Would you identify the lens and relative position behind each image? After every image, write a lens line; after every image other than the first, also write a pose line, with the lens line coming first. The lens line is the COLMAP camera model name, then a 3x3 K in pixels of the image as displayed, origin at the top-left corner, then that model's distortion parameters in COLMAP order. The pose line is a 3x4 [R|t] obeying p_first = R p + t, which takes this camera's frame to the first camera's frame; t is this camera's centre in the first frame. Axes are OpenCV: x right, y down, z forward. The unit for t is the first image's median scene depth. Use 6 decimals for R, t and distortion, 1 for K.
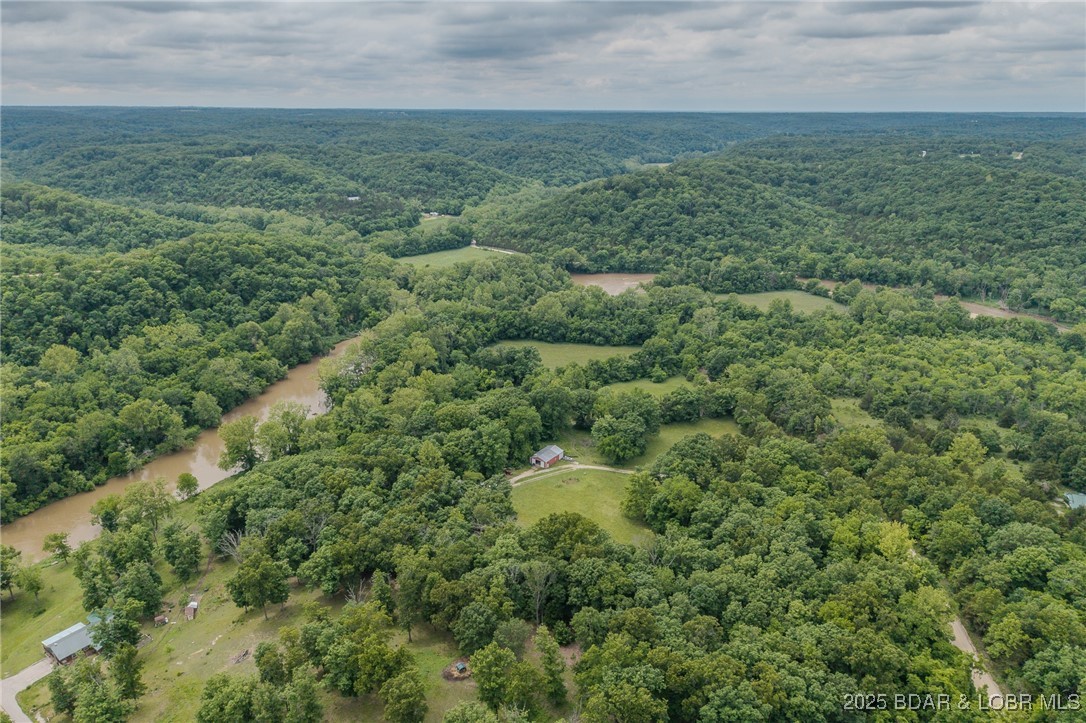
lens RADIAL K [[723.5, 0, 540.9], [0, 723.5, 361.7], [0, 0, 1]] dist [0.019234, -0.021419]
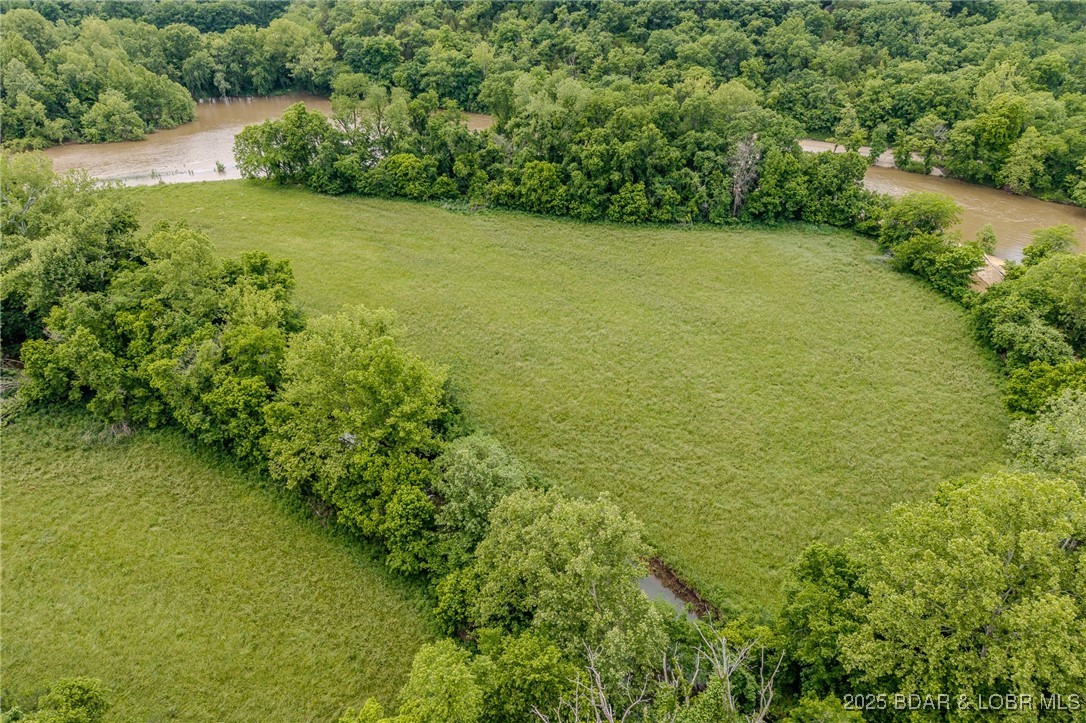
lens RADIAL K [[723.5, 0, 535.9], [0, 723.5, 365.6], [0, 0, 1]] dist [0.019234, -0.021419]
pose [[0.930625, 0.195872, -0.309146, 0.340590], [-0.129897, 0.966507, 0.221341, -0.096676], [0.342146, -0.165829, 0.924898, 0.746655]]
